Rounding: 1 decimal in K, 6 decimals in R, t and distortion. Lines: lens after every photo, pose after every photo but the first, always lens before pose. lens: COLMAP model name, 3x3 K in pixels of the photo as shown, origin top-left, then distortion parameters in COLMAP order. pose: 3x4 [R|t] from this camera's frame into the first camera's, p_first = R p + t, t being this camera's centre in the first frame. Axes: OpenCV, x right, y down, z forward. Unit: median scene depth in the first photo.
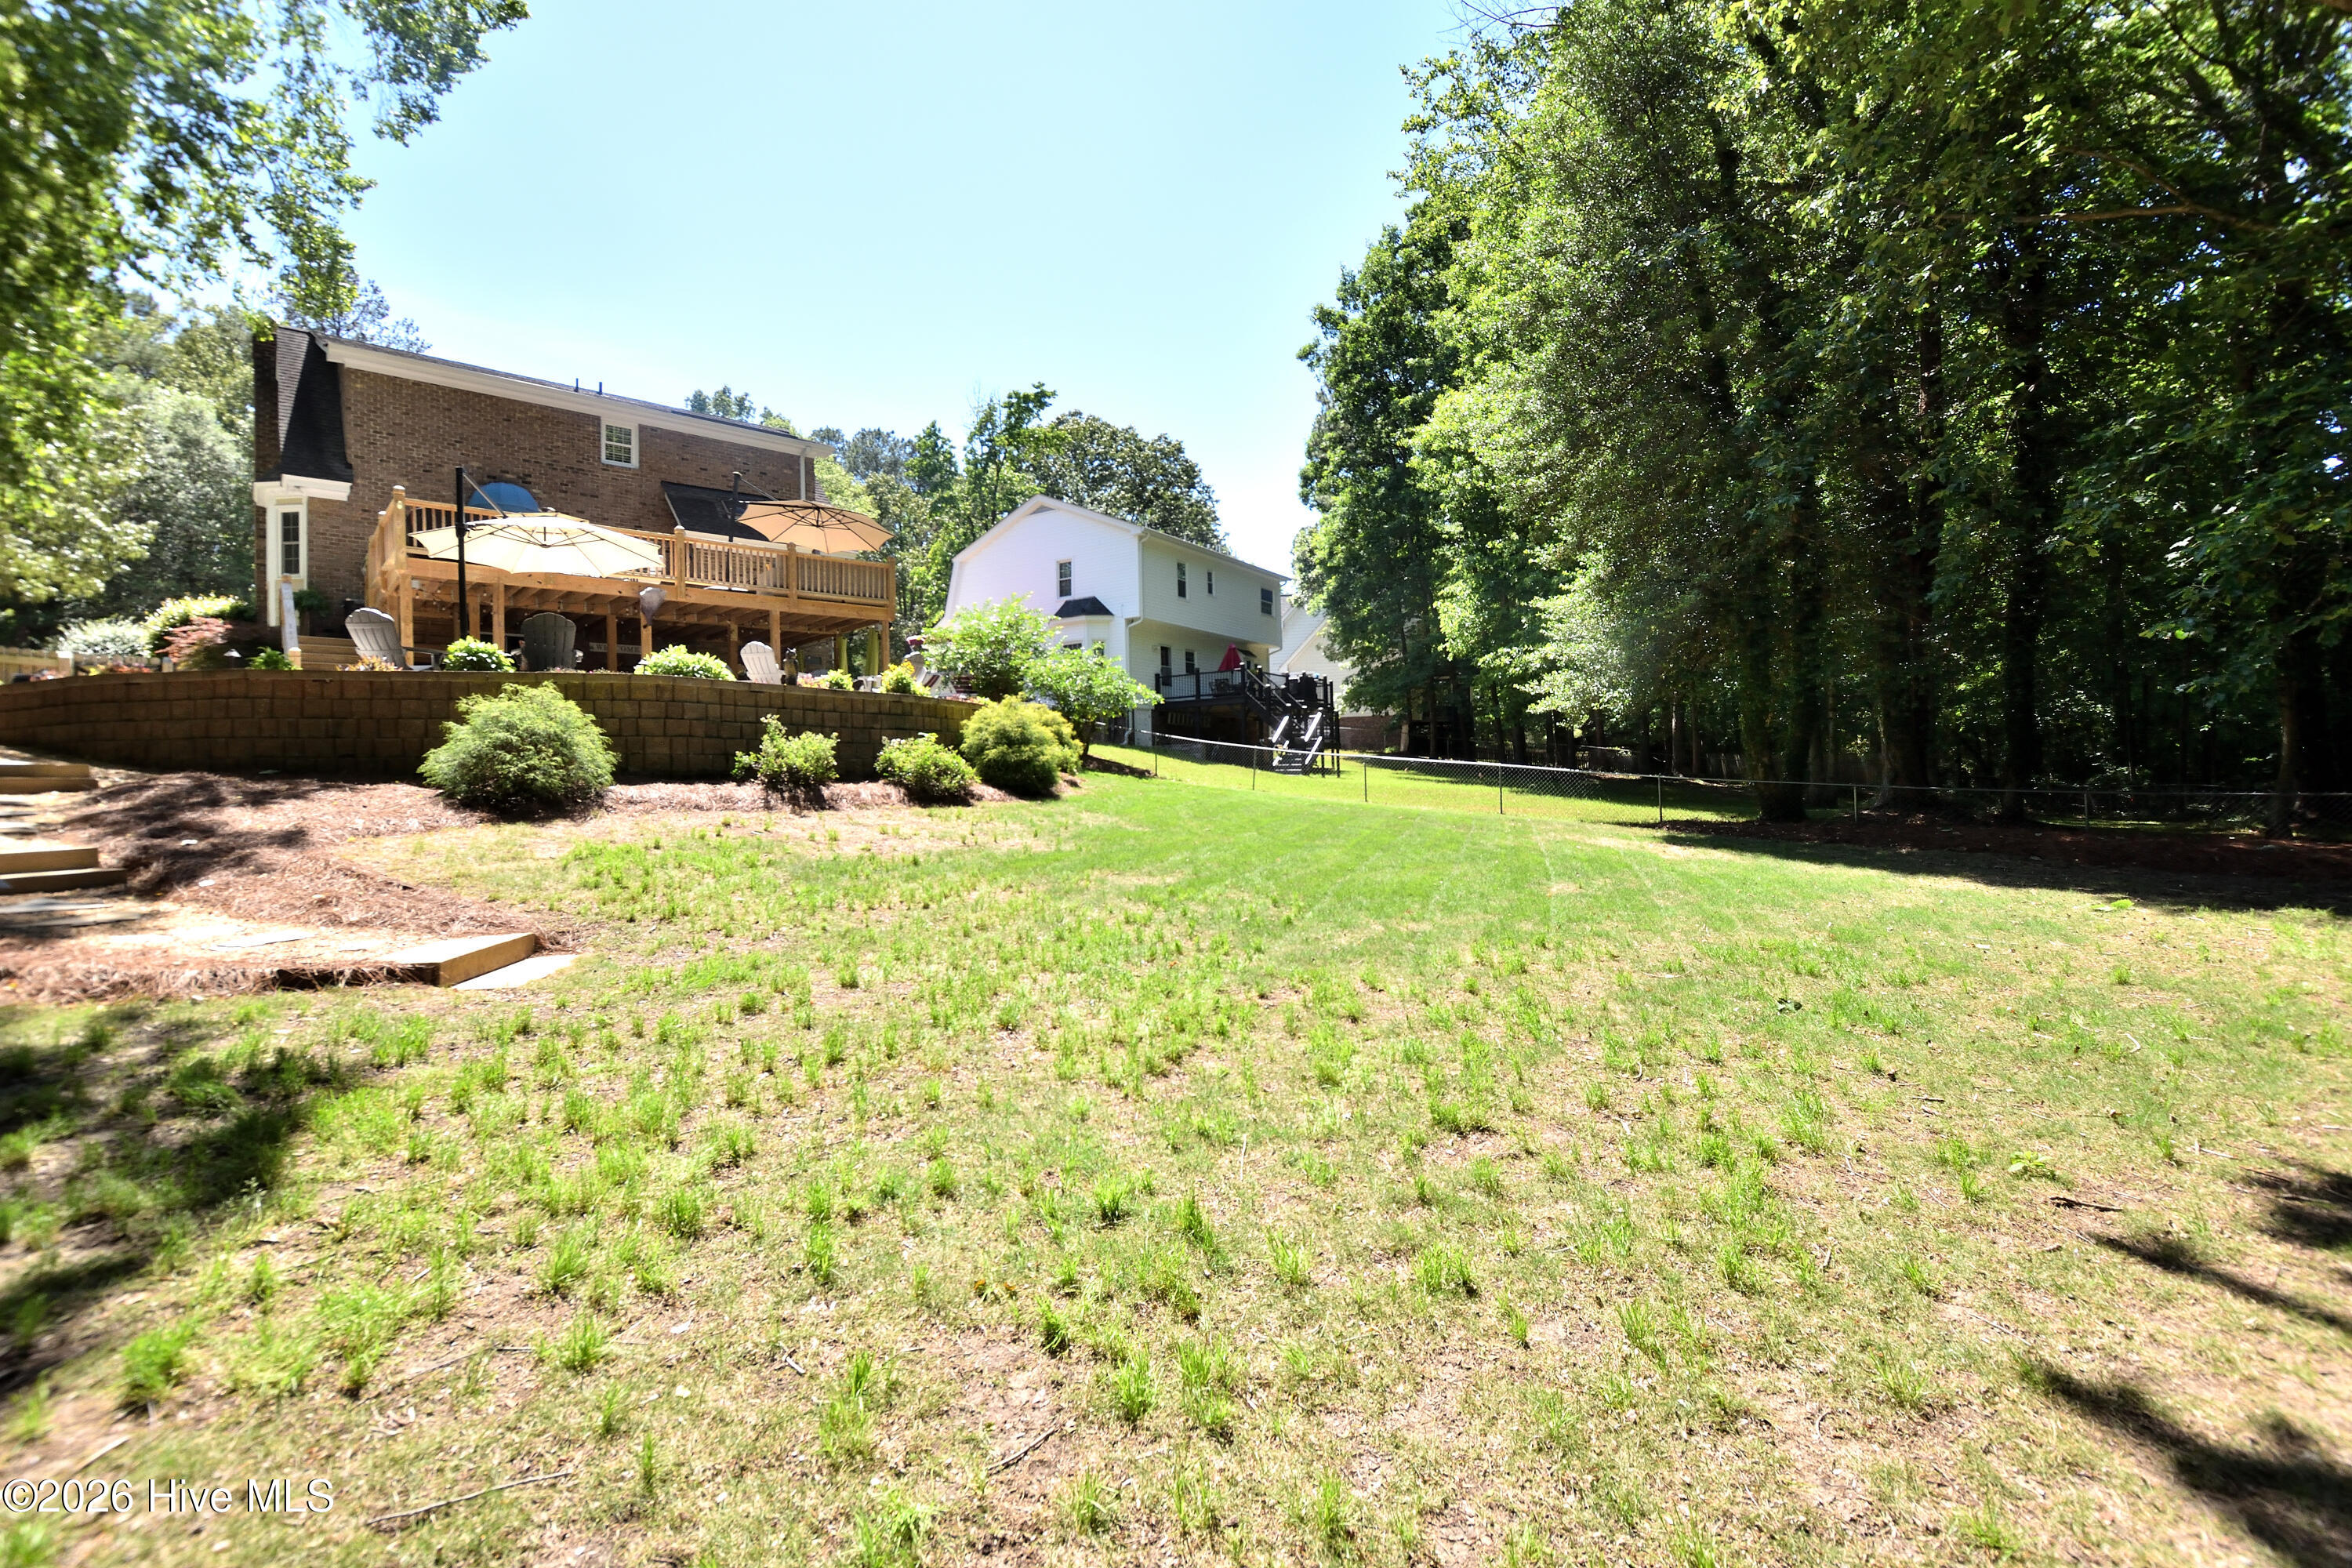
lens RADIAL K [[1024.5, 0, 1180.3], [0, 1024.5, 768.3], [0, 0, 1]] dist [-0.037300, 0.004385]
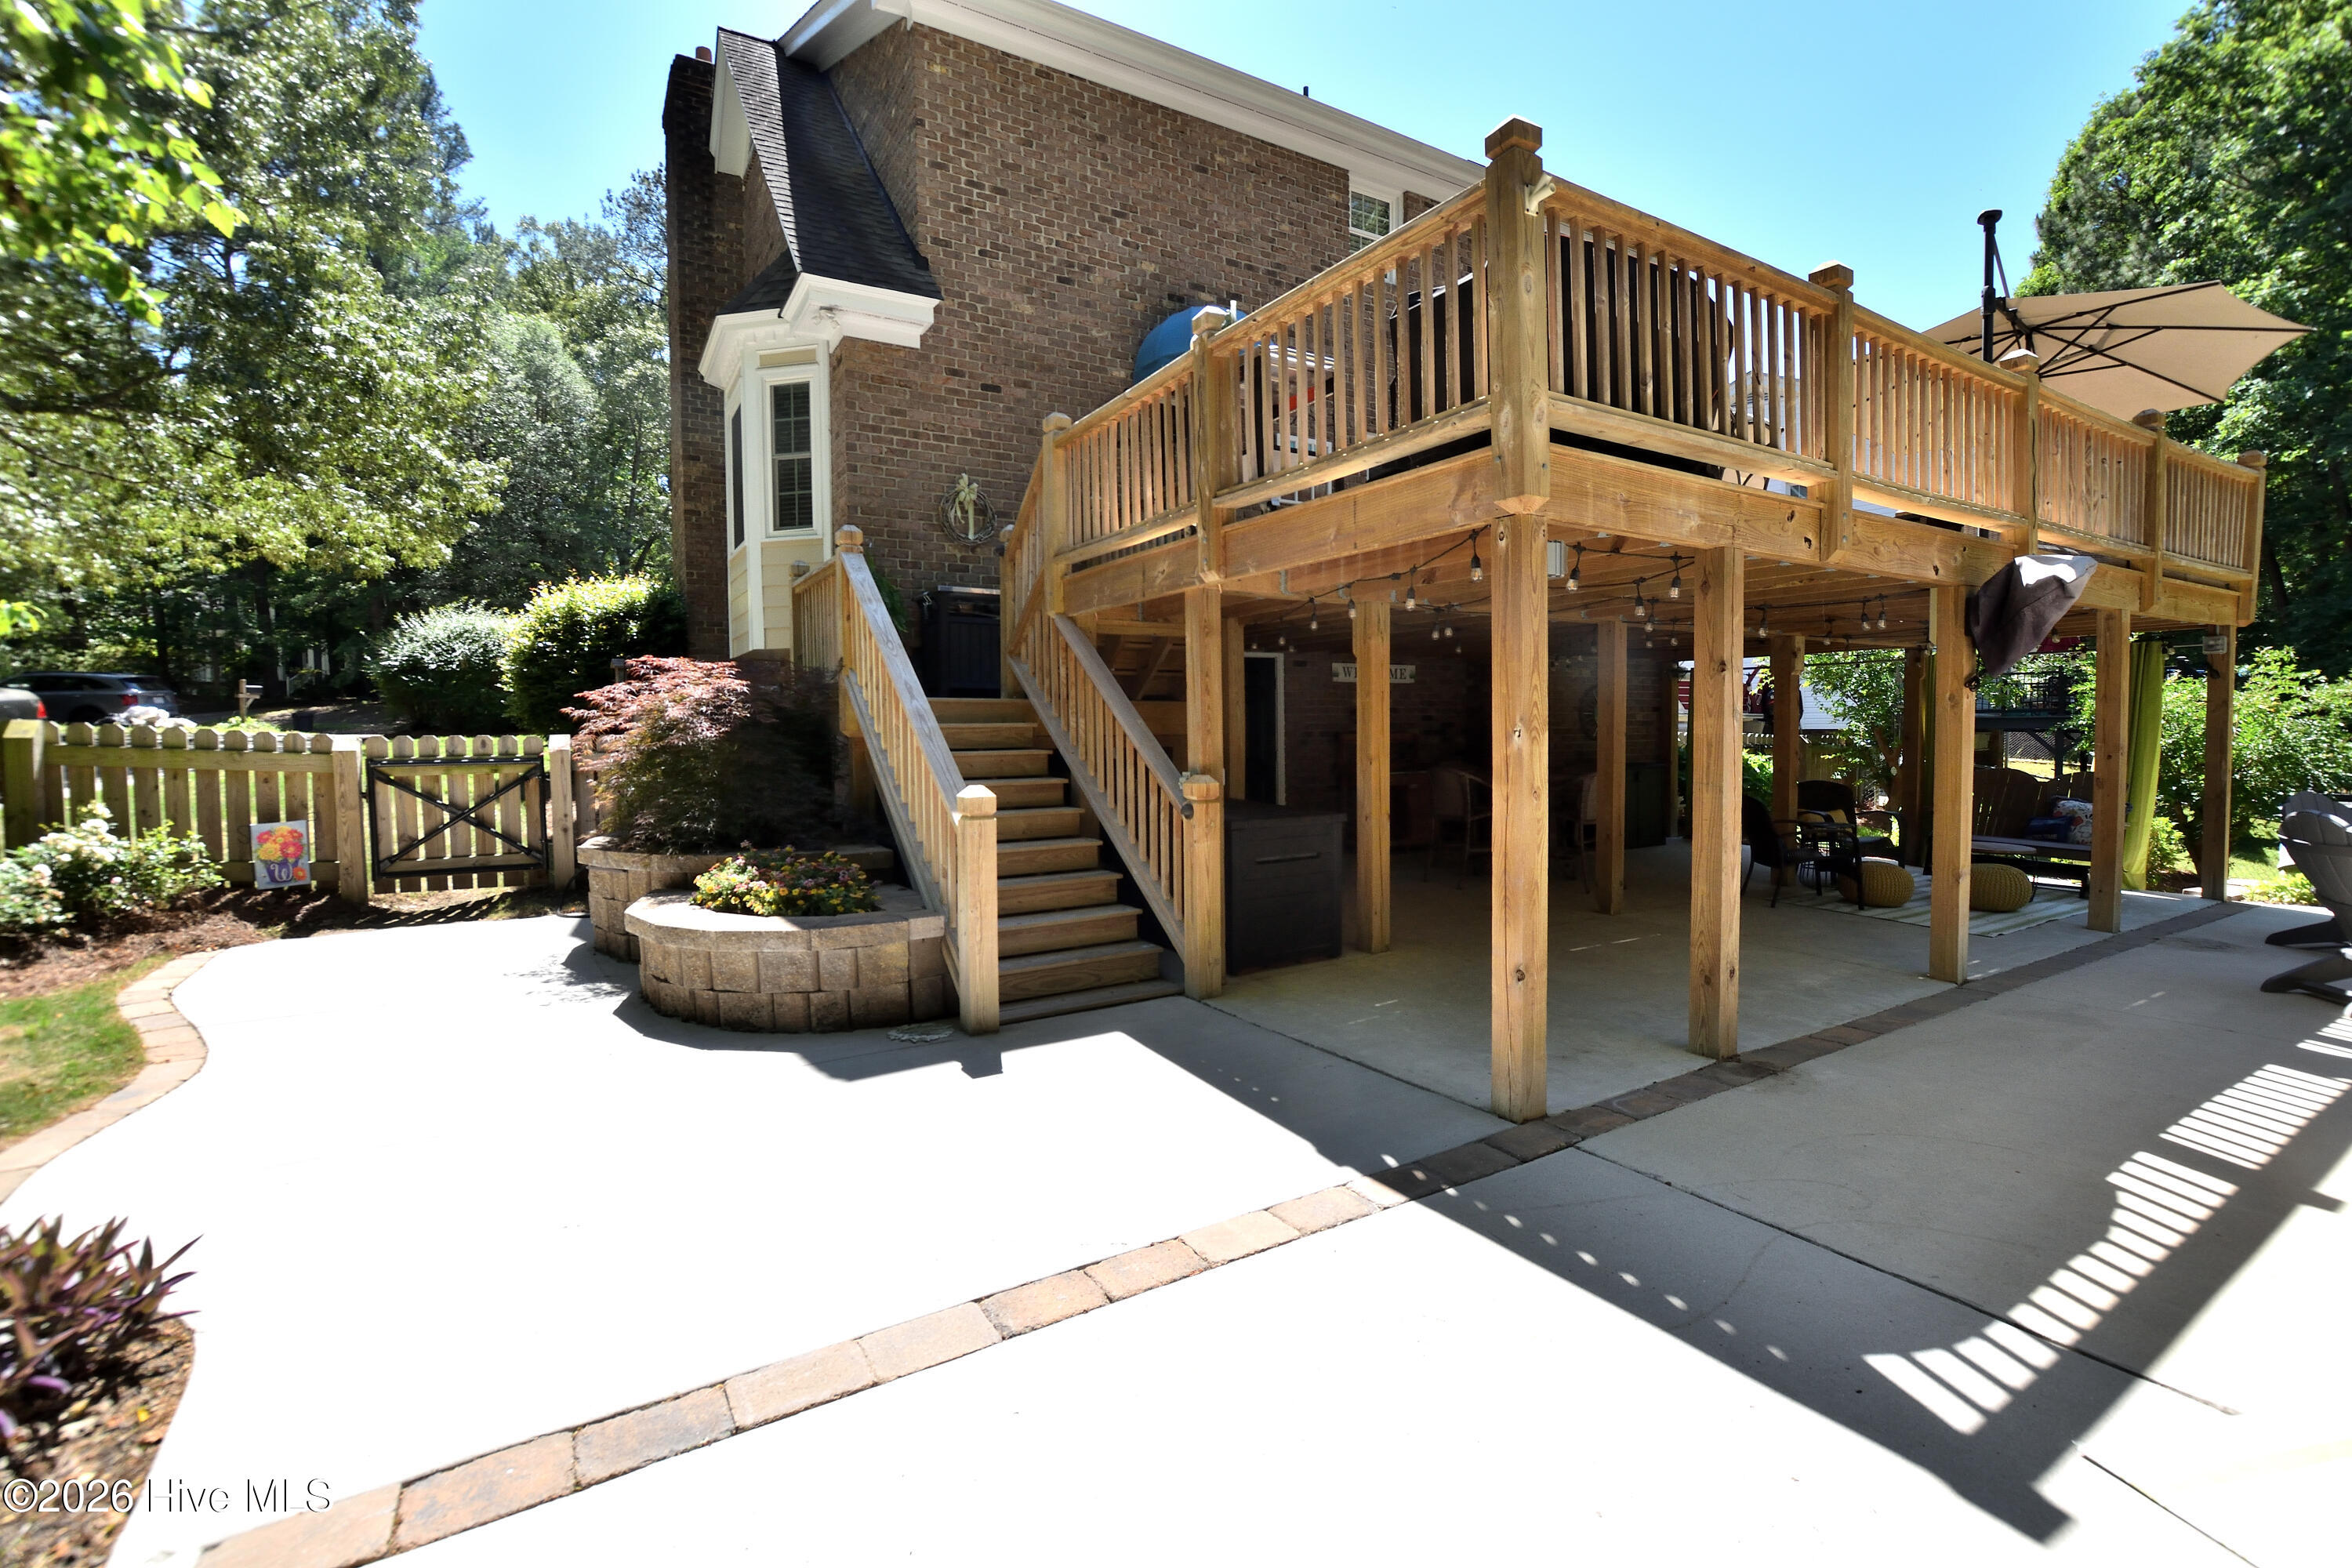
lens RADIAL K [[1024.5, 0, 1180.3], [0, 1024.5, 768.3], [0, 0, 1]] dist [-0.037300, 0.004385]
pose [[0.976680, 0.021972, -0.213575, -0.602952], [-0.008768, 0.998002, 0.062578, -0.114447], [0.214523, -0.059246, 0.974920, 0.570340]]
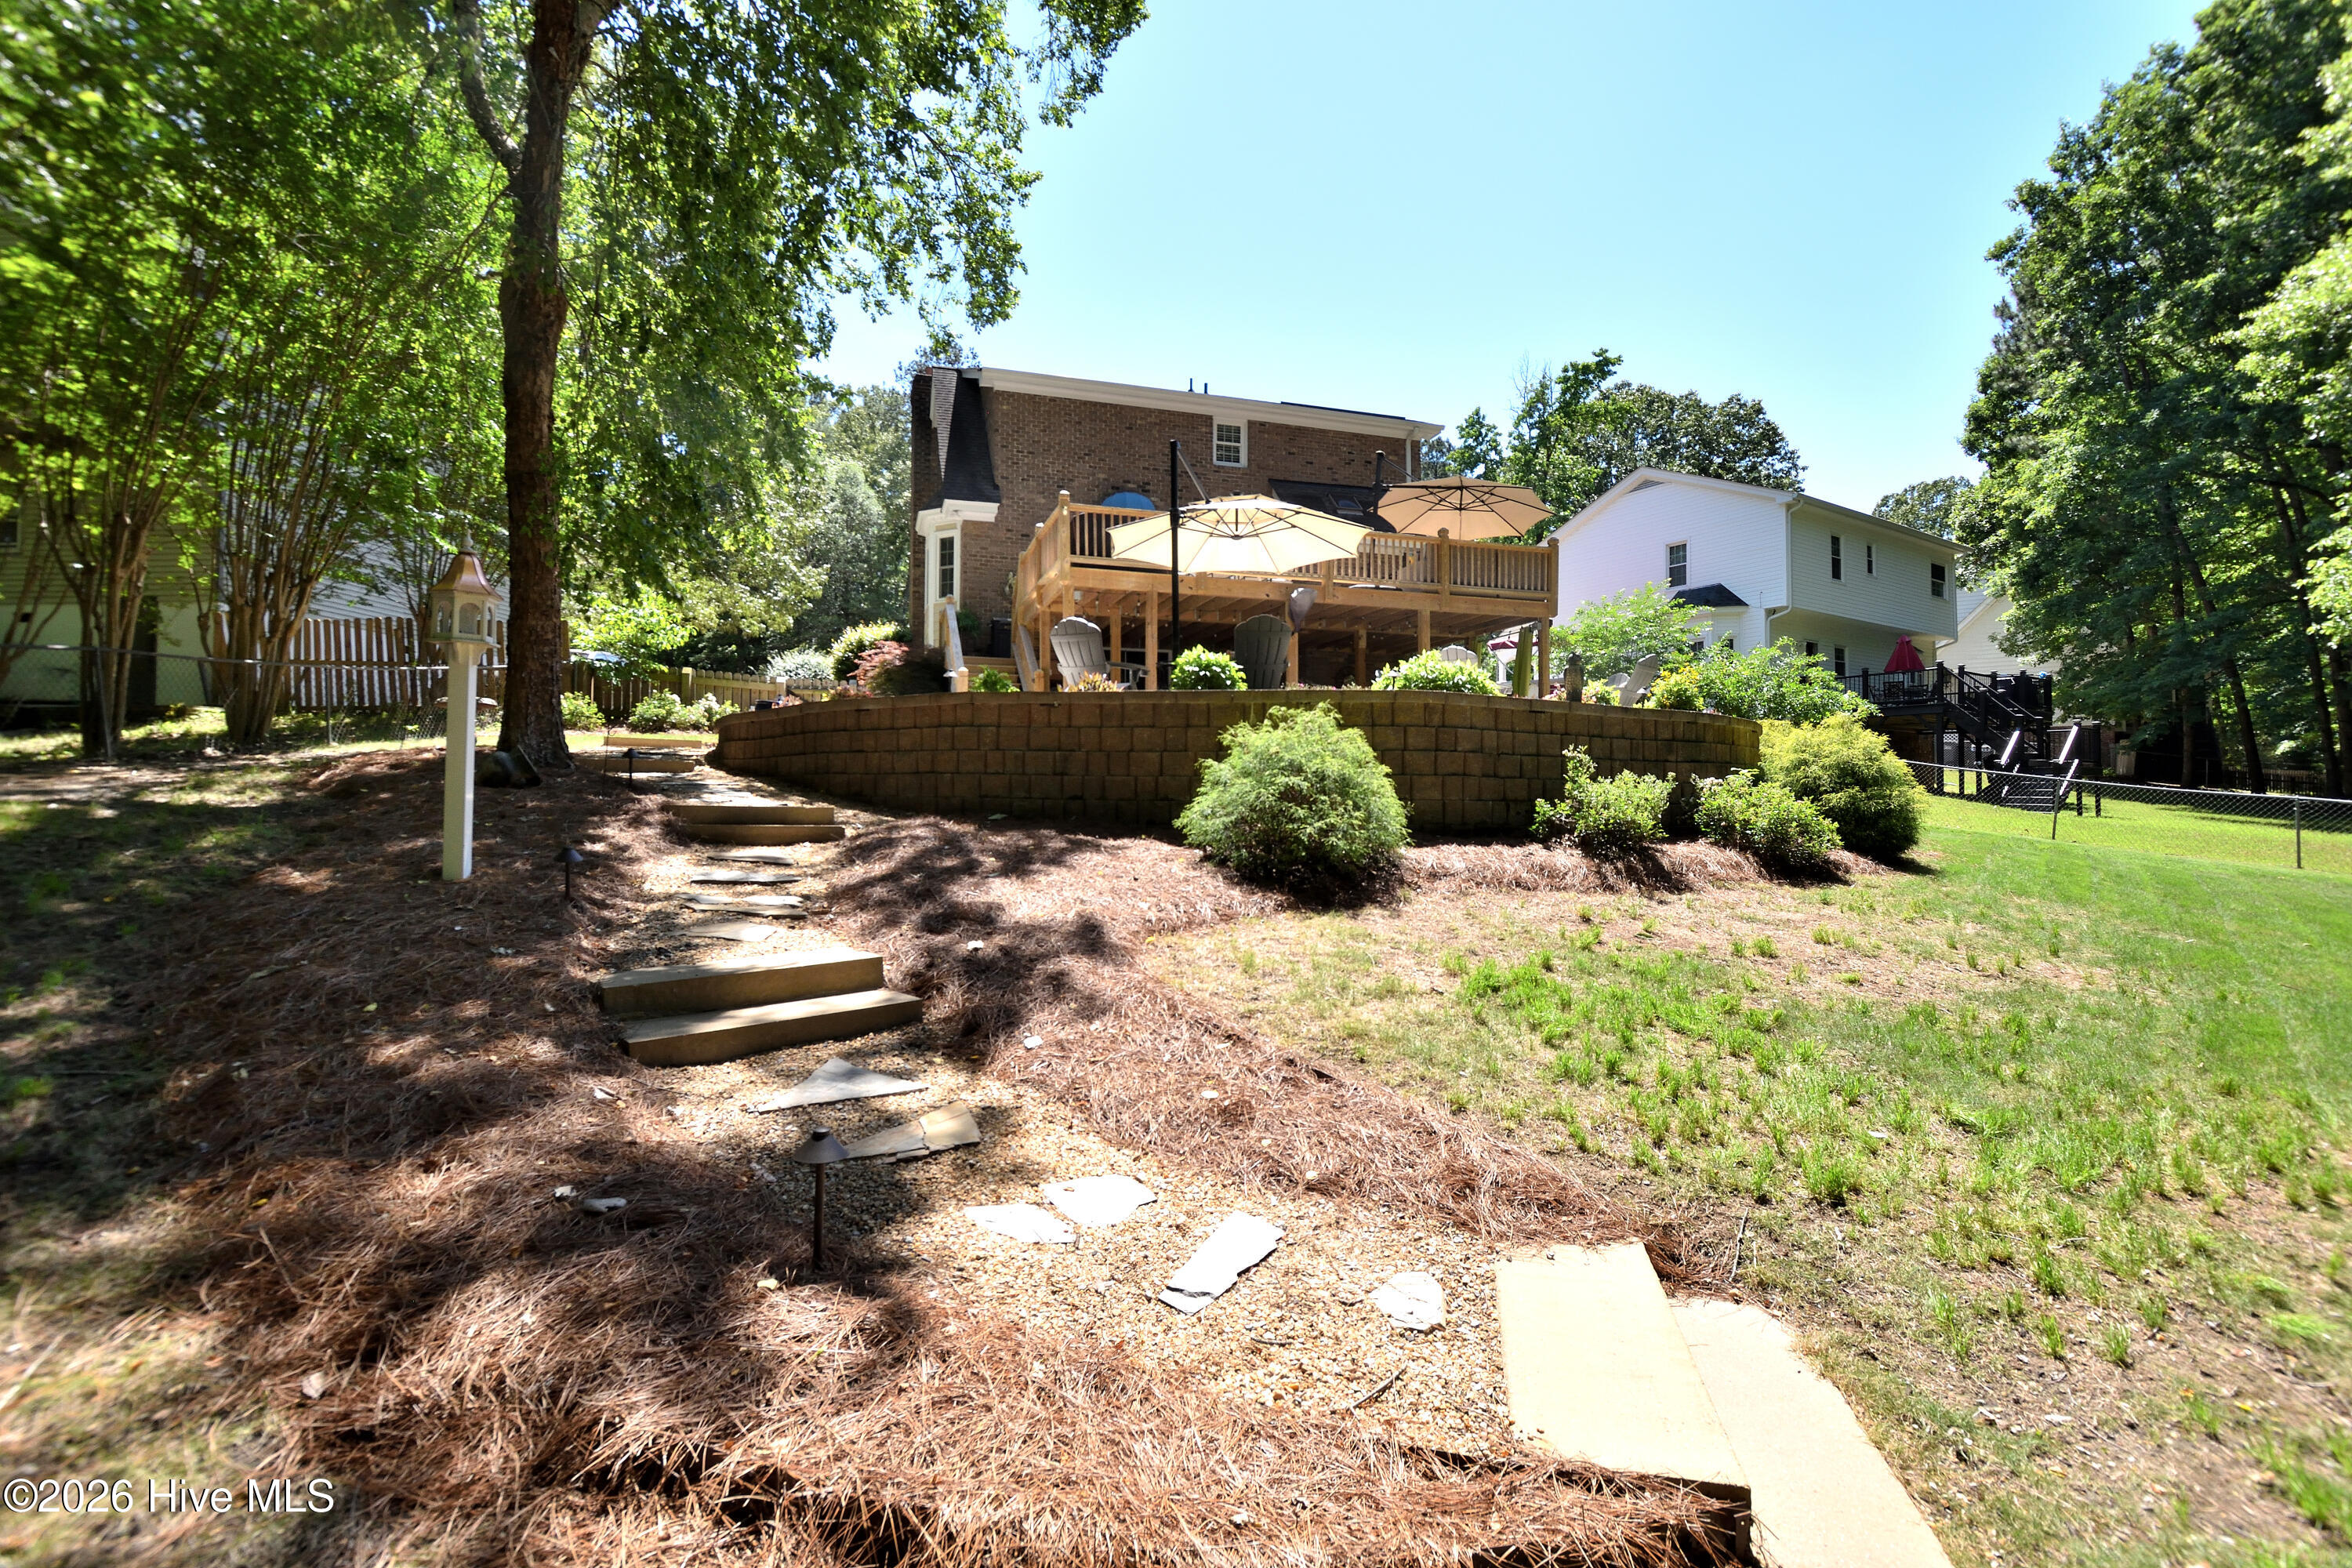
lens RADIAL K [[1024.5, 0, 1180.3], [0, 1024.5, 768.3], [0, 0, 1]] dist [-0.037300, 0.004385]
pose [[0.899040, 0.014278, -0.437634, -0.200541], [-0.017675, 0.999837, -0.003689, -0.017429], [0.437510, 0.011052, 0.899146, 0.149394]]
